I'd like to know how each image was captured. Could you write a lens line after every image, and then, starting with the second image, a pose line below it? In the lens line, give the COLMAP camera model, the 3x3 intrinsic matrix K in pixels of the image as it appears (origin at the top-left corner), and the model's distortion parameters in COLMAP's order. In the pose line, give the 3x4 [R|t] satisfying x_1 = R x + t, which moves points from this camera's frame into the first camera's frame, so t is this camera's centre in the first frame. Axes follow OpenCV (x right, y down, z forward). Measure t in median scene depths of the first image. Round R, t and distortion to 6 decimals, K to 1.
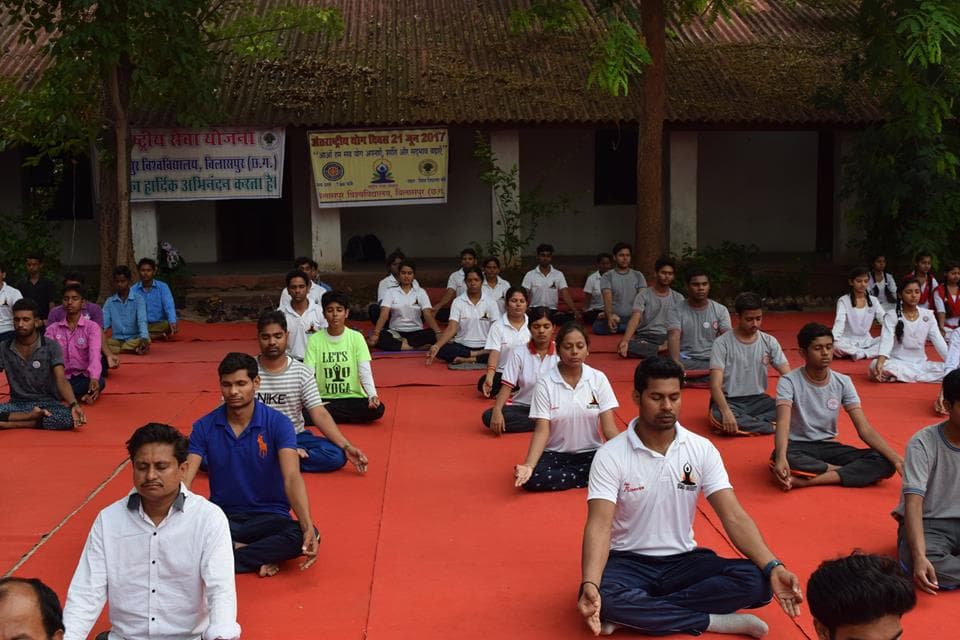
lens RADIAL K [[1055.9, 0, 491.0], [0, 1055.9, 322.2], [0, 0, 1]] dist [-0.061466, 0.004071]
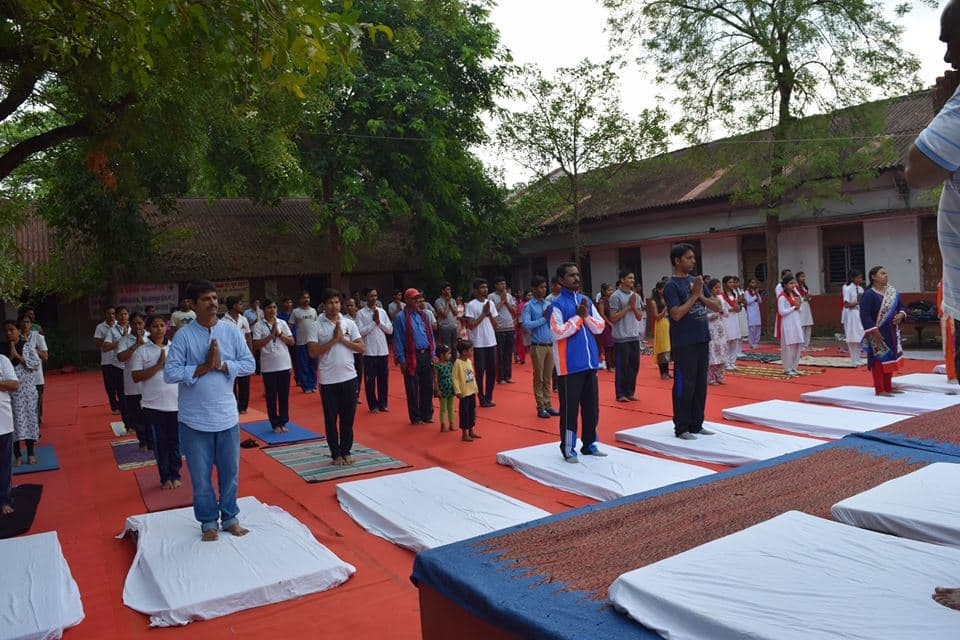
lens RADIAL K [[749.8, 0, 474.3], [0, 749.8, 319.7], [0, 0, 1]] dist [-0.095212, 0.020611]
pose [[0.903451, -0.062391, 0.424127, -0.298492], [0.105530, 0.991275, -0.078972, 0.091225], [-0.415499, 0.116105, 0.902153, -0.711028]]
